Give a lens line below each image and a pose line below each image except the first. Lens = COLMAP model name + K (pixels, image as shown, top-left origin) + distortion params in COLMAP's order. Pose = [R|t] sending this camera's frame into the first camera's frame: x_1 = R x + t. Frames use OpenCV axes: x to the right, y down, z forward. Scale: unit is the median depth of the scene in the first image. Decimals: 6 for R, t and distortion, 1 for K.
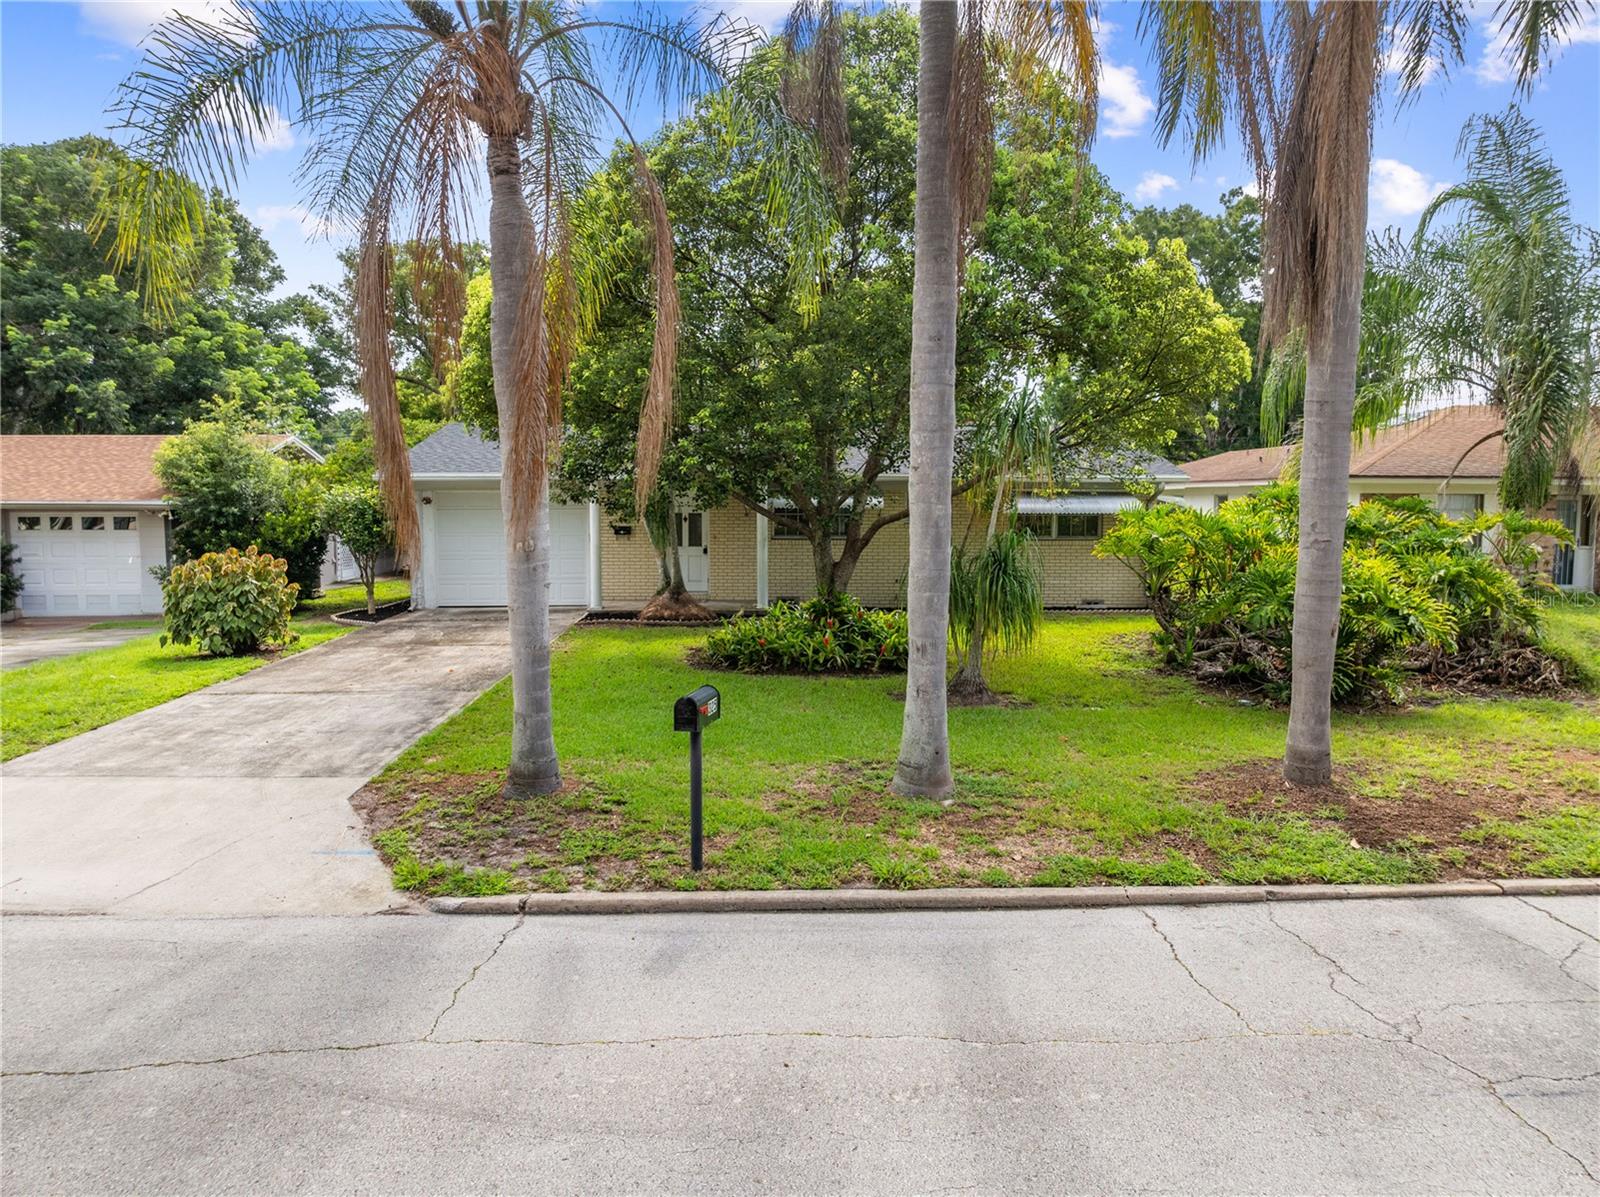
lens RADIAL K [[1127.4, 0, 800.0], [0, 1127.4, 598.5], [0, 0, 1]] dist [-0.029166, -0.002180]
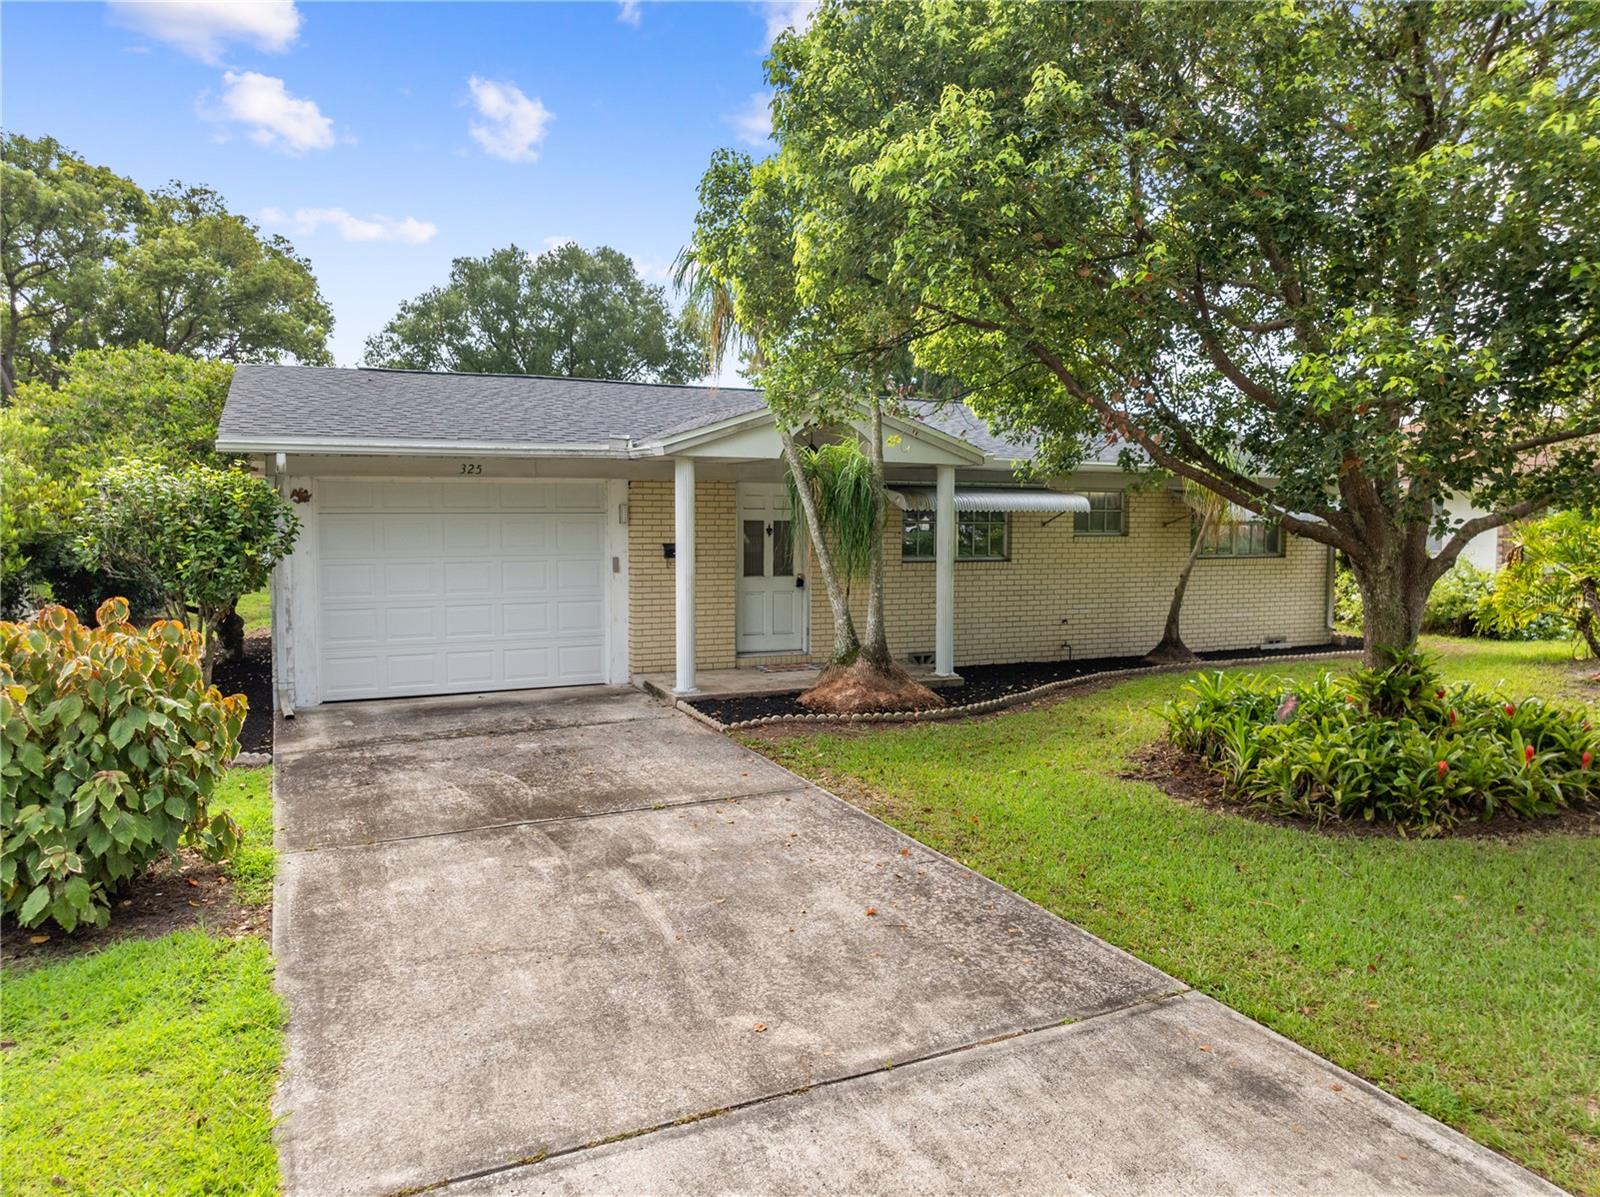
lens RADIAL K [[1127.4, 0, 800.0], [0, 1127.4, 598.5], [0, 0, 1]] dist [-0.029166, -0.002180]
pose [[0.914160, -0.026957, 0.404456, -0.467806], [0.034820, 0.999320, -0.012097, -0.037757], [-0.403855, 0.025142, 0.914477, 0.631704]]
